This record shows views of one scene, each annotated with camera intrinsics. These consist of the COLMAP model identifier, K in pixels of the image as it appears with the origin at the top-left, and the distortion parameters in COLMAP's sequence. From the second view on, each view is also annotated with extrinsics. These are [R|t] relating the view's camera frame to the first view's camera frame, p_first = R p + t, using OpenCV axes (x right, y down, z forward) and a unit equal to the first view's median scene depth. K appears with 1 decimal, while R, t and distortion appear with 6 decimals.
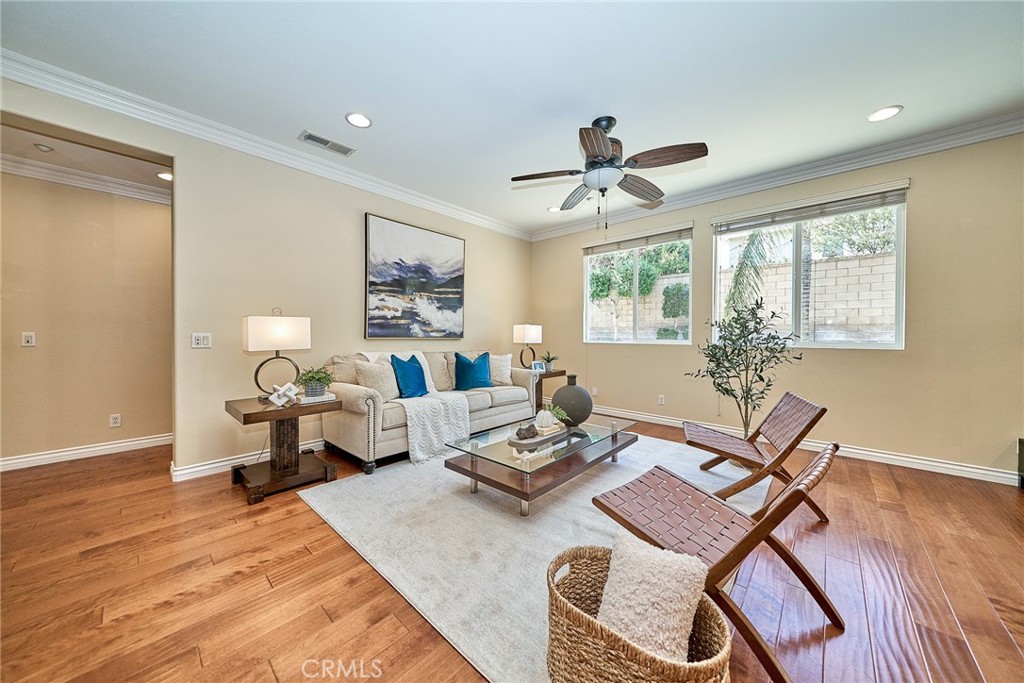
lens RADIAL K [[356.9, 0, 510.2], [0, 356.9, 334.1], [0, 0, 1]] dist [-0.000066, -0.000739]
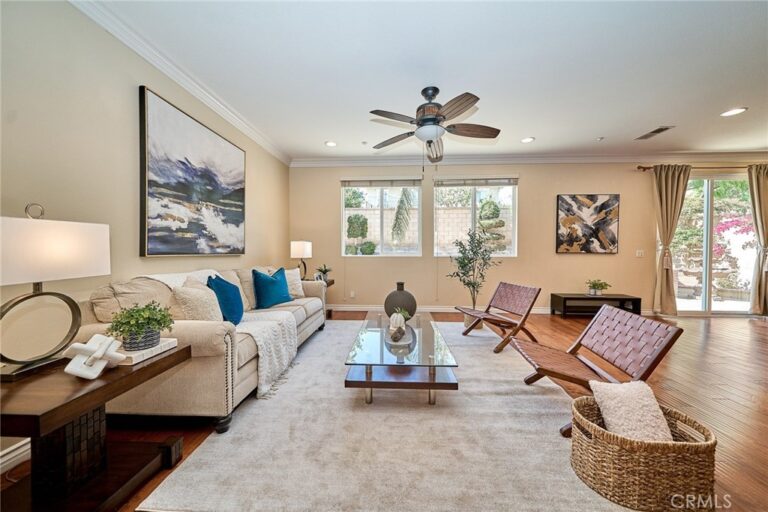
lens RADIAL K [[267.7, 0, 384.3], [0, 267.7, 252.0], [0, 0, 1]] dist [-0.000066, -0.000739]
pose [[0.760782, -0.008489, 0.648952, -0.361492], [0.001768, 0.999938, 0.011008, -0.002212], [-0.649005, -0.007227, 0.760750, 0.239549]]
